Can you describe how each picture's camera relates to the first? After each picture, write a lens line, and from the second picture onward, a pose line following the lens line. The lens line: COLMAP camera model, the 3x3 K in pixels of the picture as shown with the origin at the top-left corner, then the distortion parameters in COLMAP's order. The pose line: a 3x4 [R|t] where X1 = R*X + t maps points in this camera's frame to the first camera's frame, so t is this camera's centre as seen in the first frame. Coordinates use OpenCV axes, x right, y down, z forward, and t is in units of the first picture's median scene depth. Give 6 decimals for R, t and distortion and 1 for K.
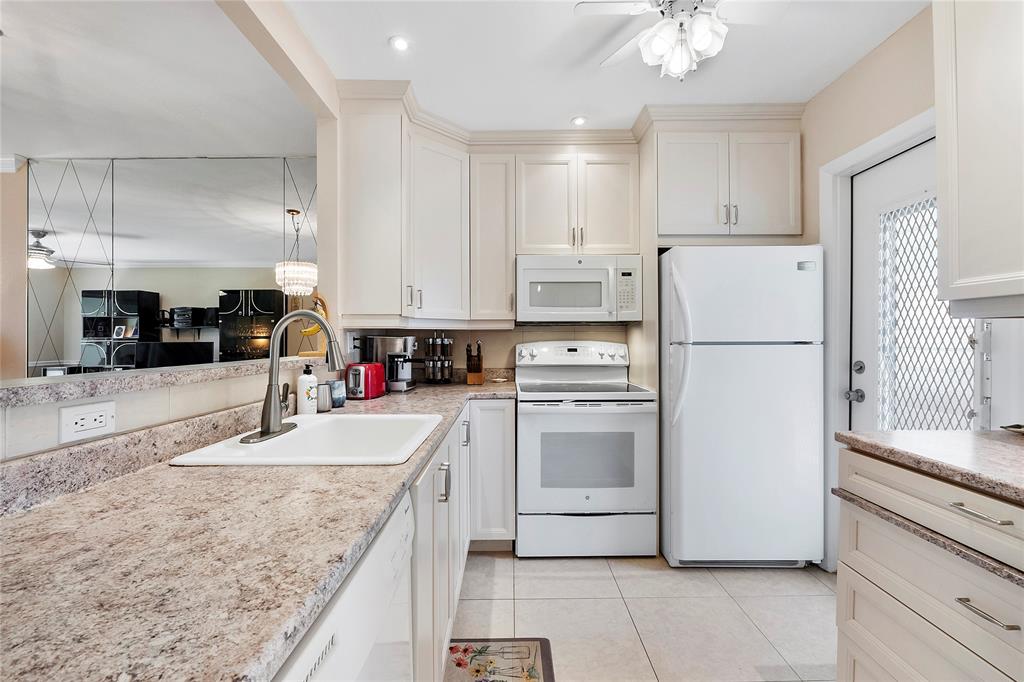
lens RADIAL K [[437.8, 0, 516.1], [0, 437.8, 338.5], [0, 0, 1]] dist [-0.004055, -0.001173]
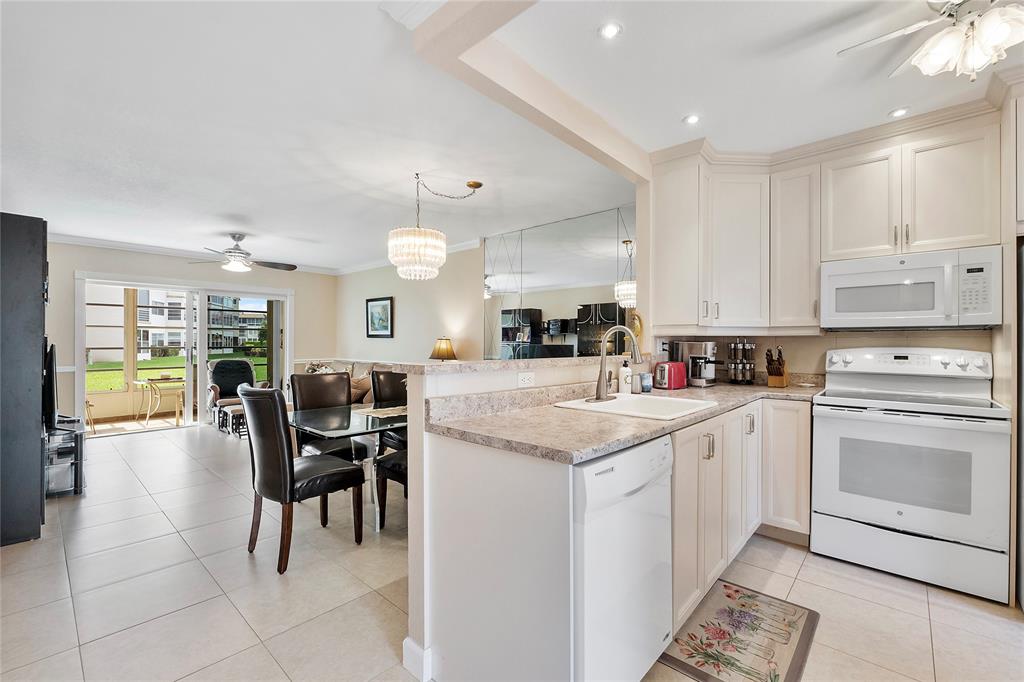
lens RADIAL K [[437.8, 0, 513.6], [0, 437.8, 342.7], [0, 0, 1]] dist [-0.004055, -0.001173]
pose [[0.736403, 0.006756, -0.676509, 0.164099], [-0.006382, 0.999975, 0.003038, -0.002369], [0.676513, 0.002081, 0.736428, -0.233918]]
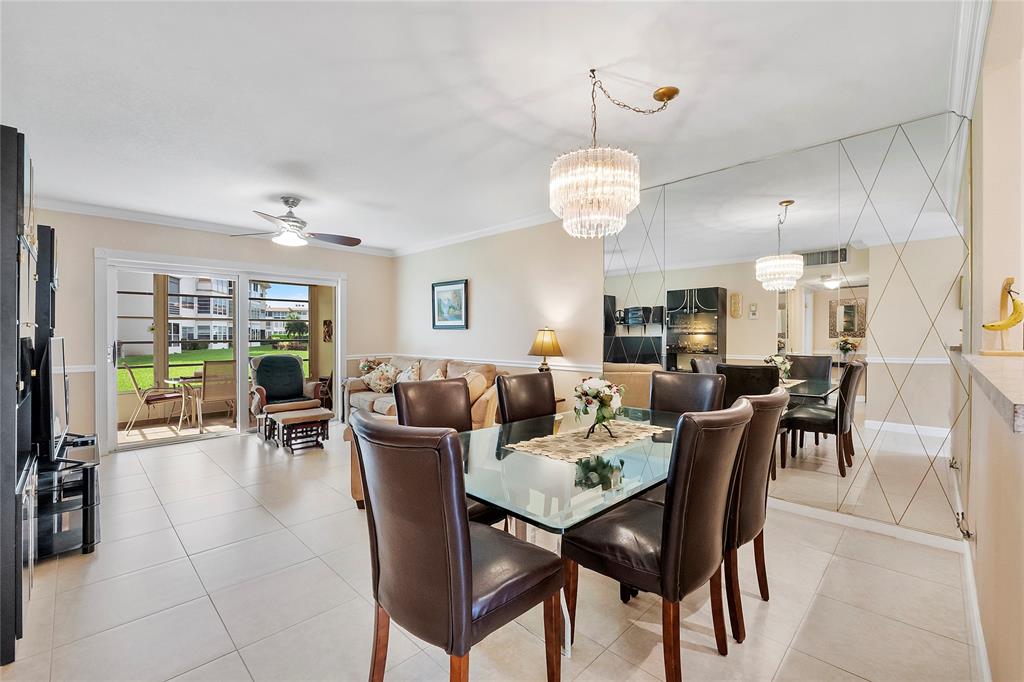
lens RADIAL K [[437.8, 0, 515.3], [0, 437.8, 337.1], [0, 0, 1]] dist [-0.004055, -0.001173]
pose [[0.709308, 0.007729, -0.704856, -0.395020], [-0.003202, 0.999965, 0.007743, 0.002341], [0.704891, -0.003235, 0.709308, -0.171395]]
